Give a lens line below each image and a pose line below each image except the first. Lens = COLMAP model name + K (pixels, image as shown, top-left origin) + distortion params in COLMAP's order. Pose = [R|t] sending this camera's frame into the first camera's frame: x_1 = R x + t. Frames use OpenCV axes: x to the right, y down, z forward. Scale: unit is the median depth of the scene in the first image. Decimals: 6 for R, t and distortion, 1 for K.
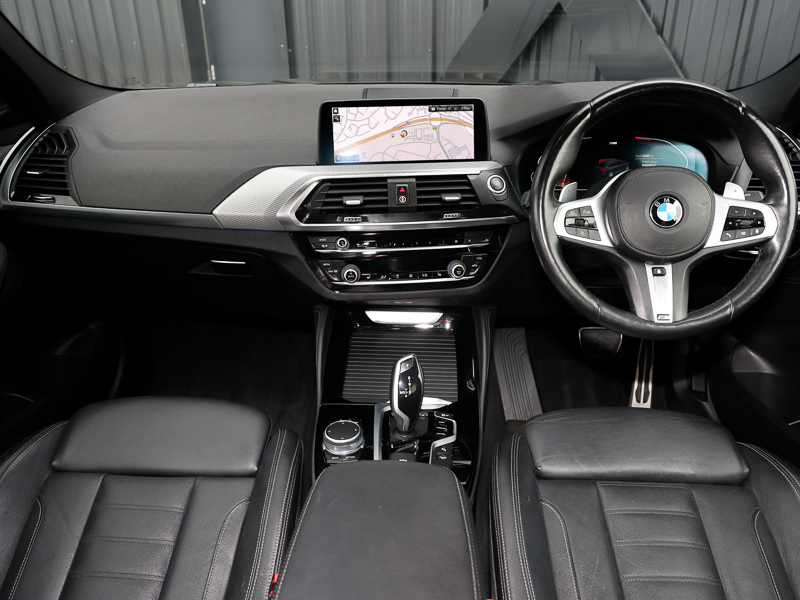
lens RADIAL K [[592.9, 0, 400.0], [0, 592.9, 300.0], [0, 0, 1]] dist [-0.001502, 0.000209]
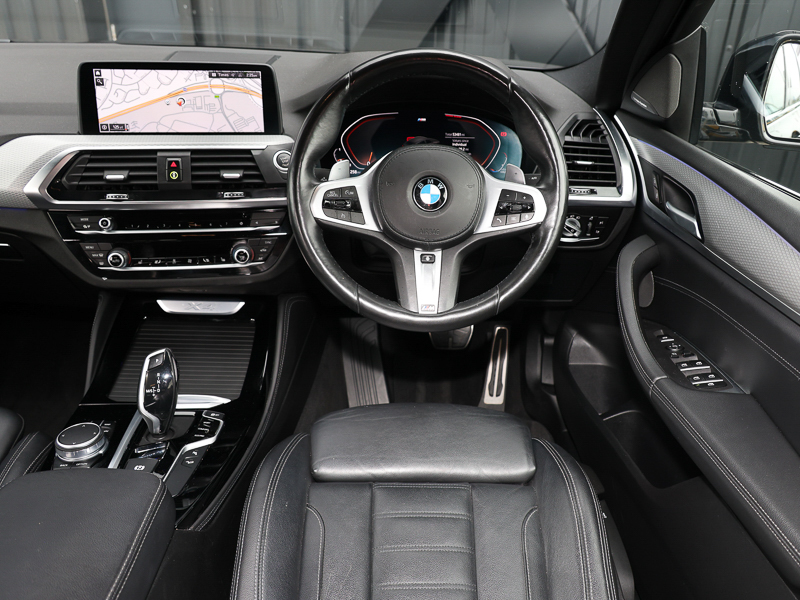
lens RADIAL K [[625.1, 0, 401.7], [0, 625.1, 305.1], [0, 0, 1]] dist [-0.002973, -0.003083]
pose [[0.995655, 0.002537, 0.093084, 0.259541], [-0.005230, 0.999574, 0.028705, -0.002730], [-0.092971, -0.029067, 0.995244, 0.023915]]
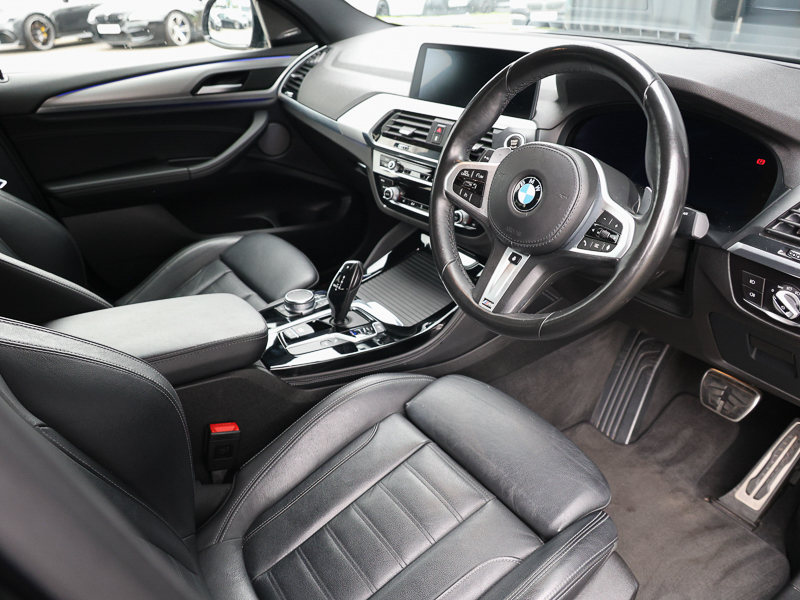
lens RADIAL K [[592.9, 0, 400.0], [0, 592.9, 300.0], [0, 0, 1]] dist [-0.001502, 0.000209]
pose [[0.627260, 0.380701, -0.679421, 0.820860], [-0.325752, 0.920655, 0.215128, -0.108490], [0.707411, 0.086381, 0.701504, 0.209700]]
